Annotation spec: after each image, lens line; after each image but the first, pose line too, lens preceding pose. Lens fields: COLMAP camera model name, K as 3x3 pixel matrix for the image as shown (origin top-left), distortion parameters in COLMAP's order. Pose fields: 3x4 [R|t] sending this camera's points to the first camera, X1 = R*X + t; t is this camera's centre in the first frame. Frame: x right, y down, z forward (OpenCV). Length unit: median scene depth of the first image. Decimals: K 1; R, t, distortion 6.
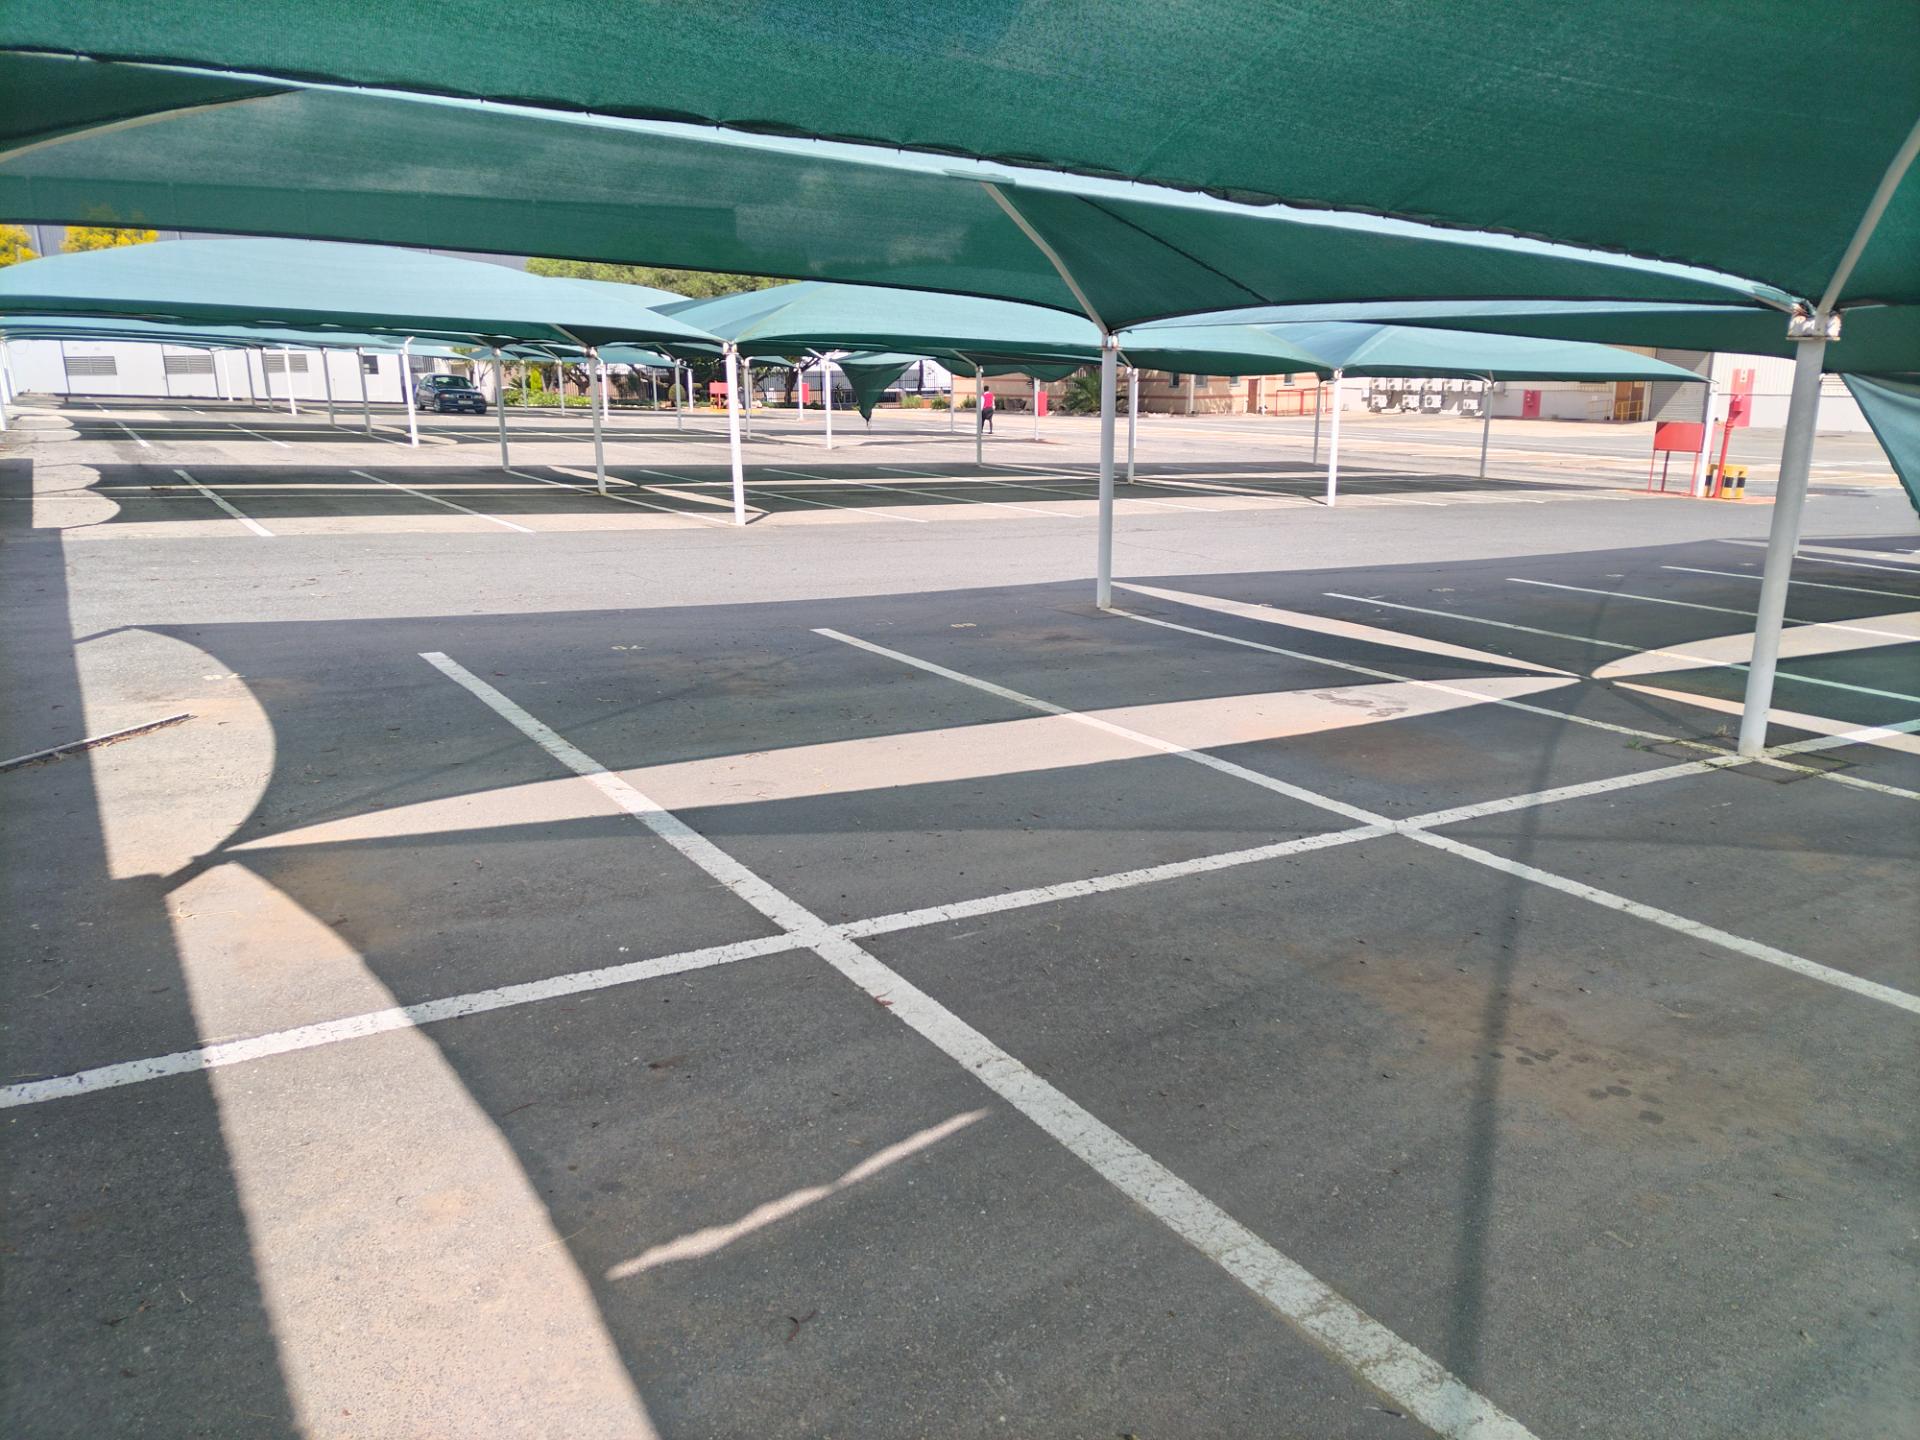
lens RADIAL K [[1352.5, 0, 960.0], [0, 1352.5, 720.0], [0, 0, 1]] dist [0.001796, -0.000295]
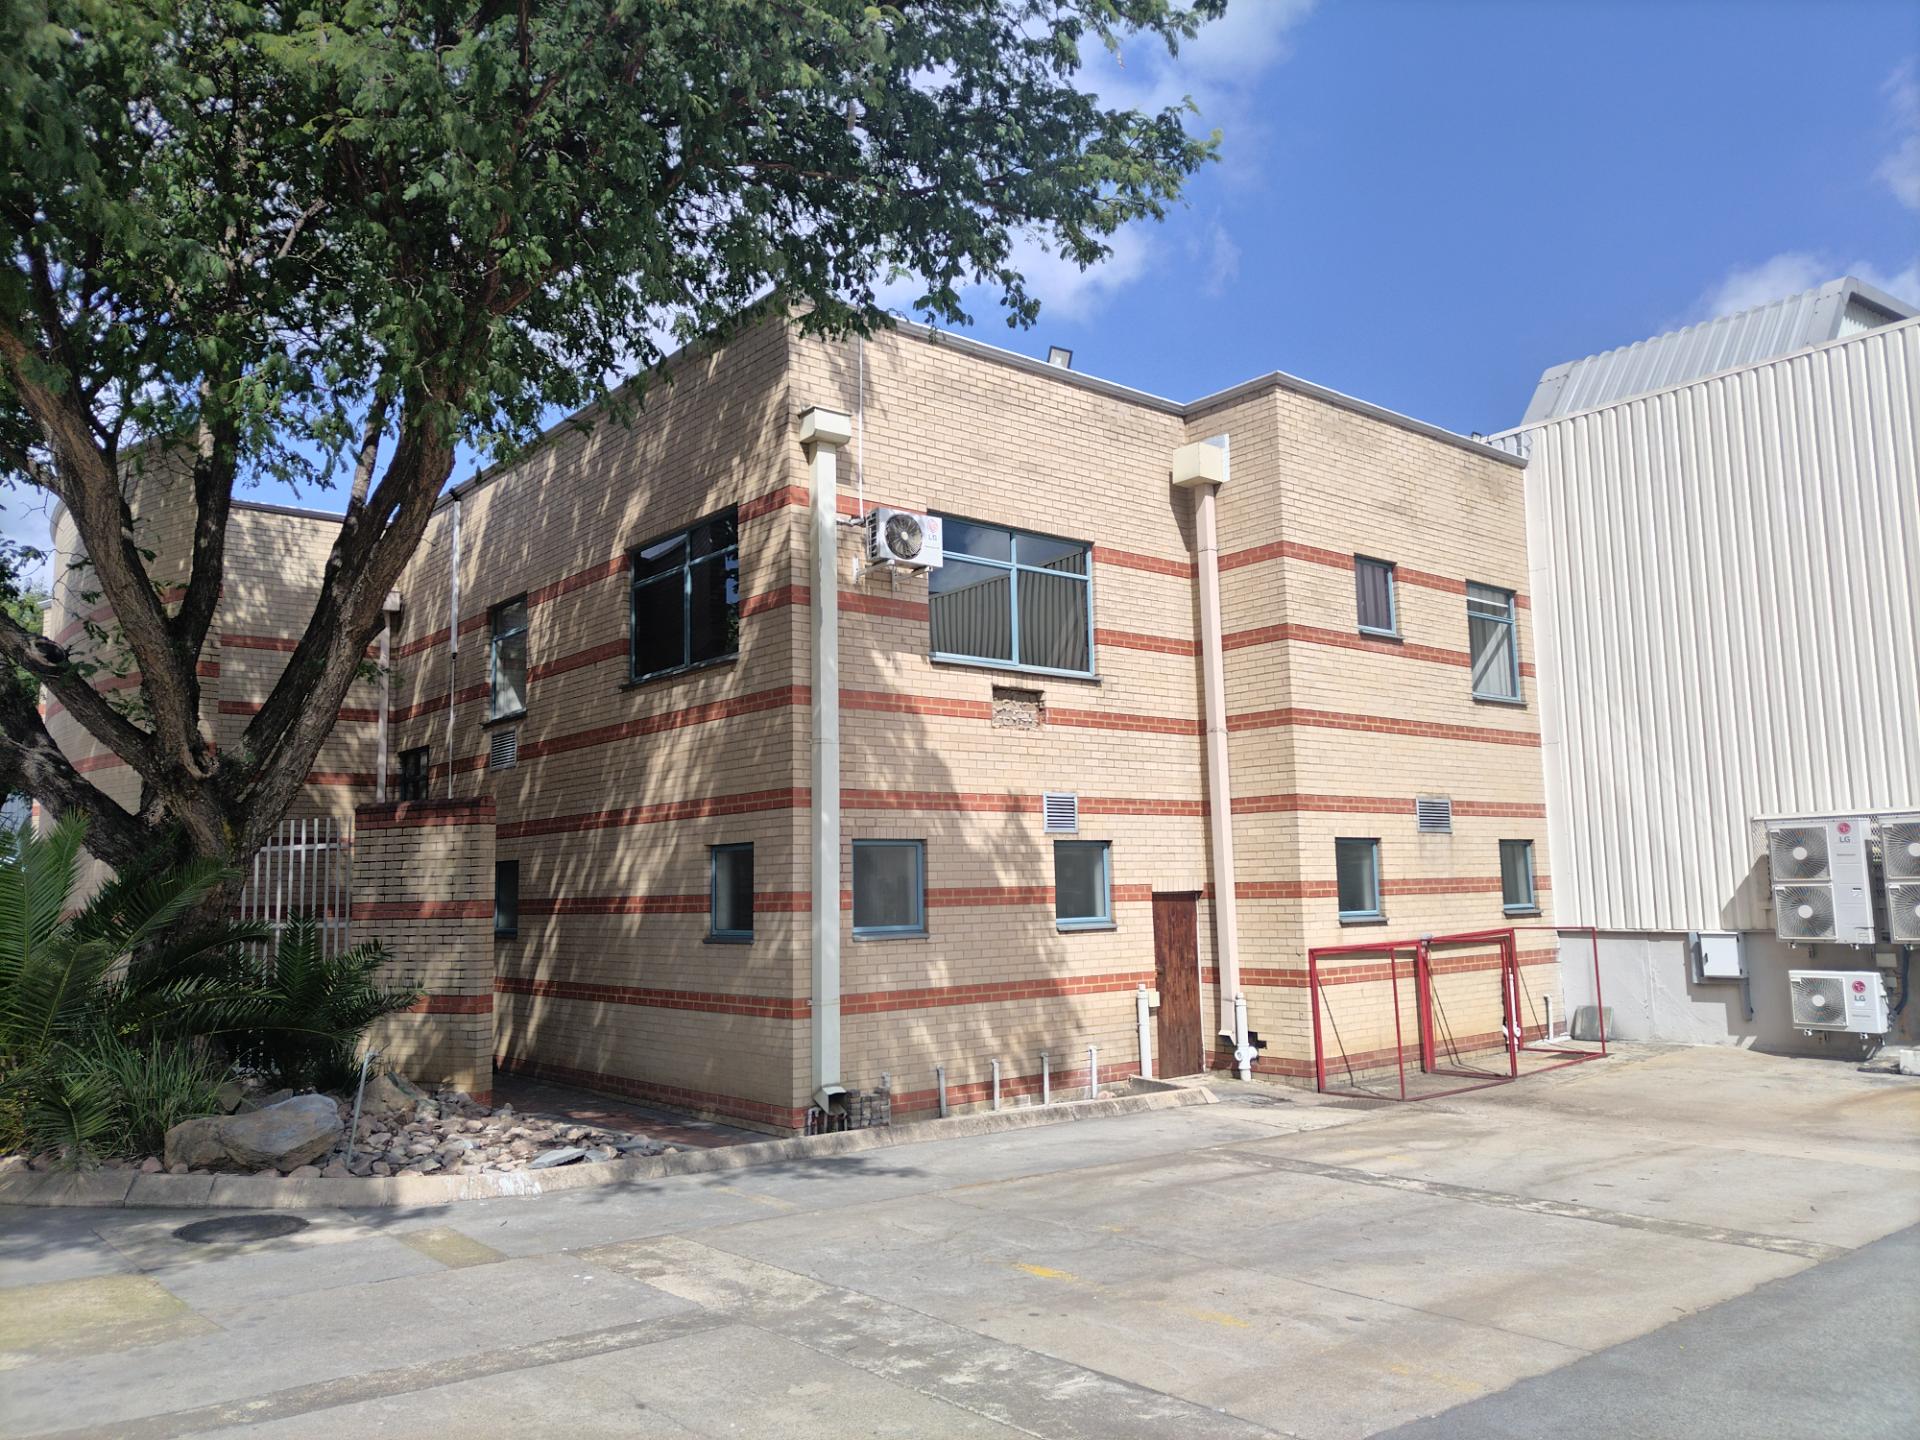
lens RADIAL K [[1393.7, 0, 960.0], [0, 1393.7, 720.0], [0, 0, 1]] dist [0.043261, 0.000171]
pose [[0.992672, 0.005508, 0.120713, 0.170042], [0.040960, 0.924485, -0.379011, -0.210272], [-0.113685, 0.381178, 0.917485, 0.850151]]
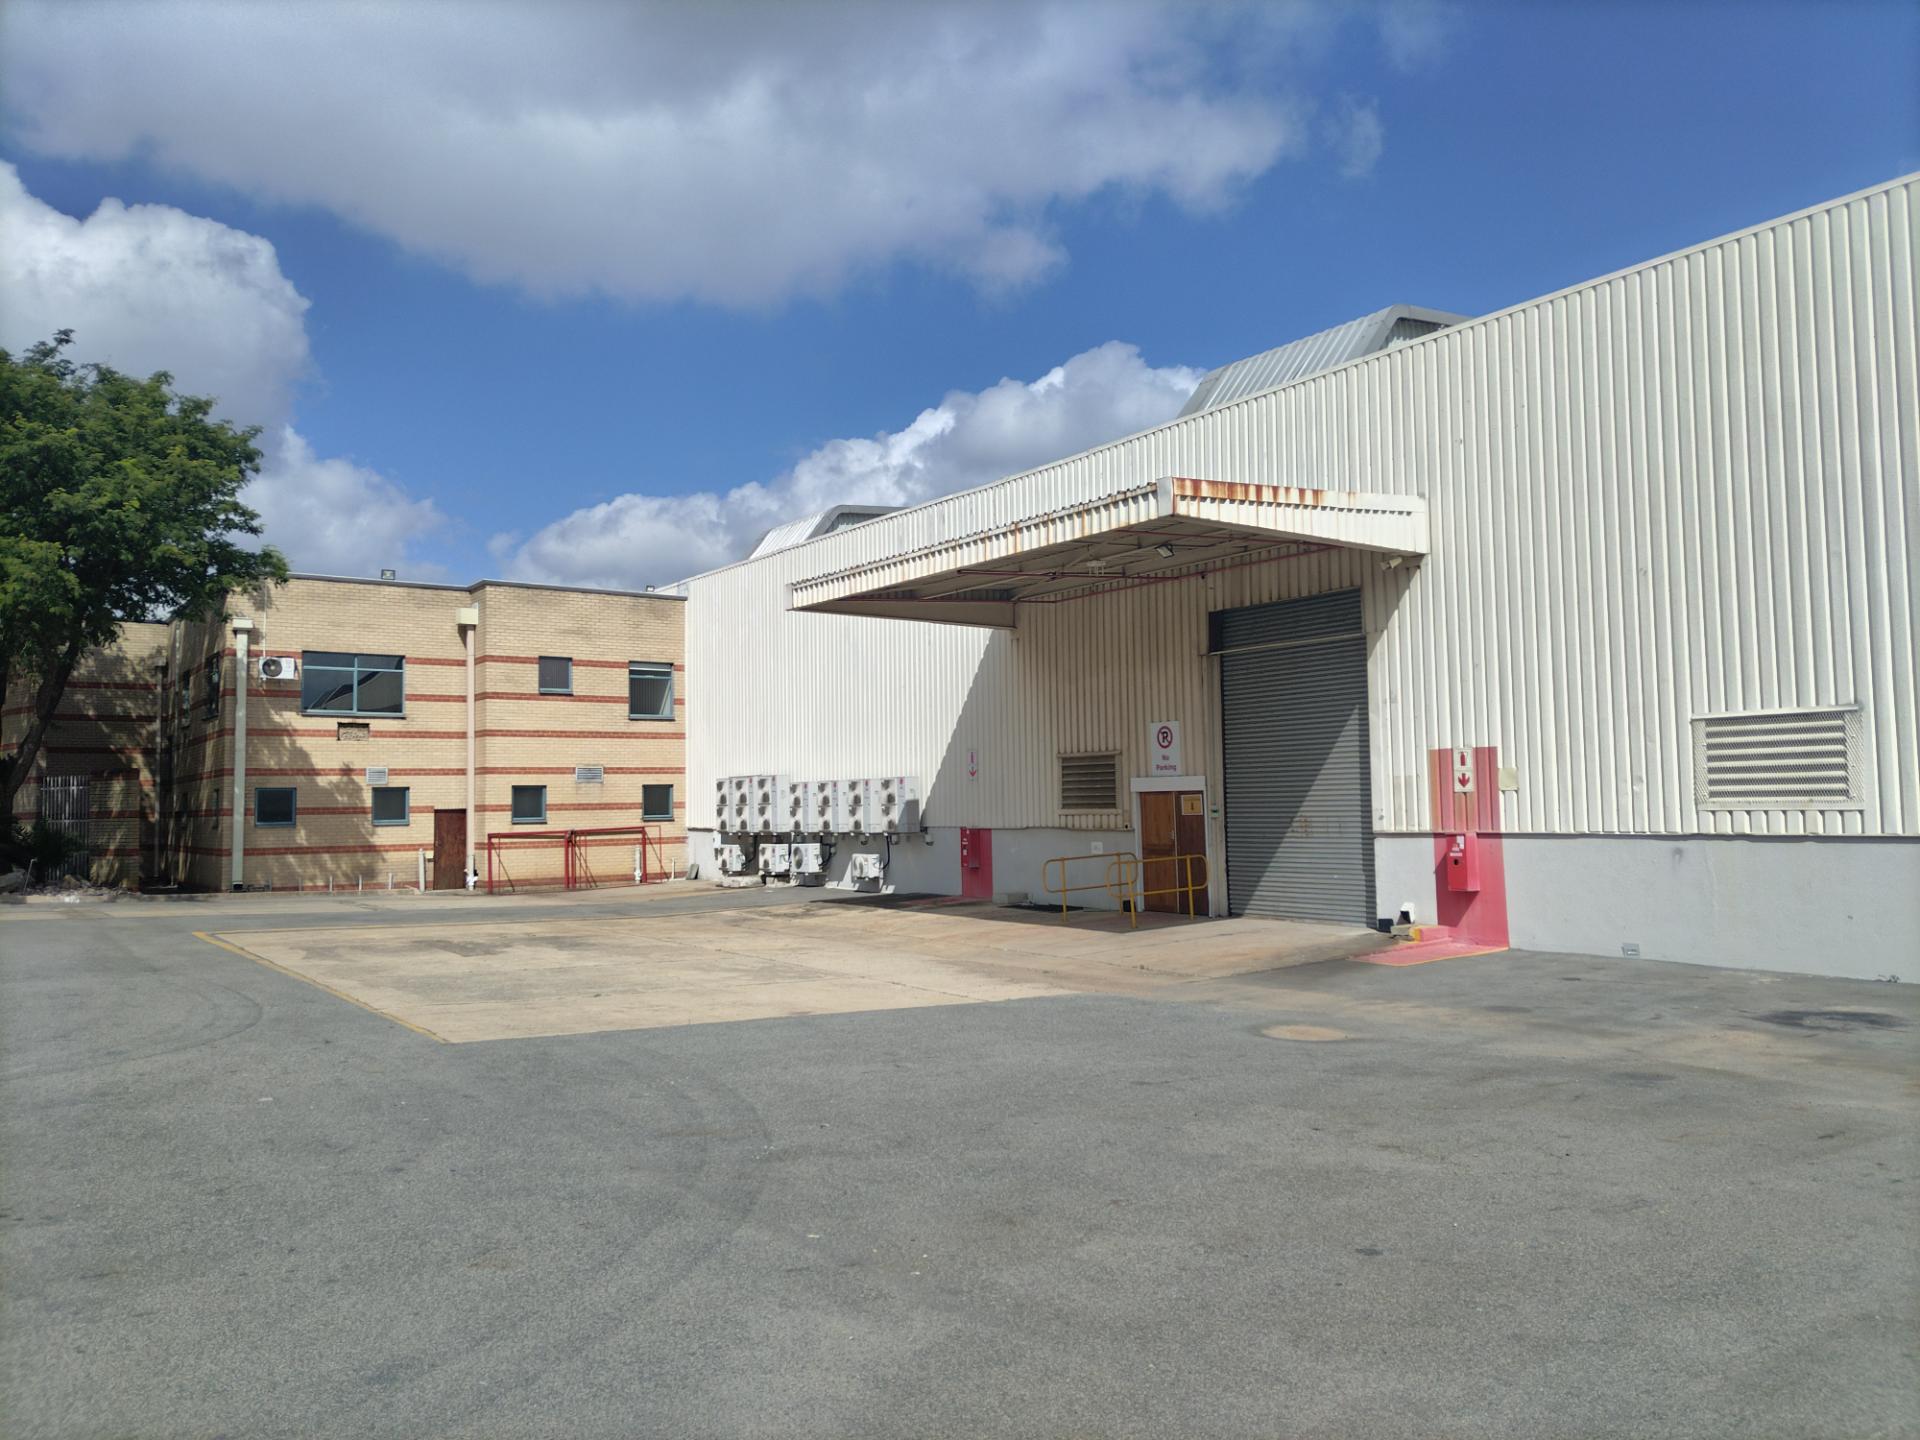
lens RADIAL K [[1352.5, 0, 960.0], [0, 1352.5, 720.0], [0, 0, 1]] dist [0.001796, -0.000295]
pose [[0.997953, 0.000624, 0.063952, 0.369626], [0.020185, 0.945766, -0.324220, -0.141174], [-0.060686, 0.324847, 0.943817, 0.596504]]
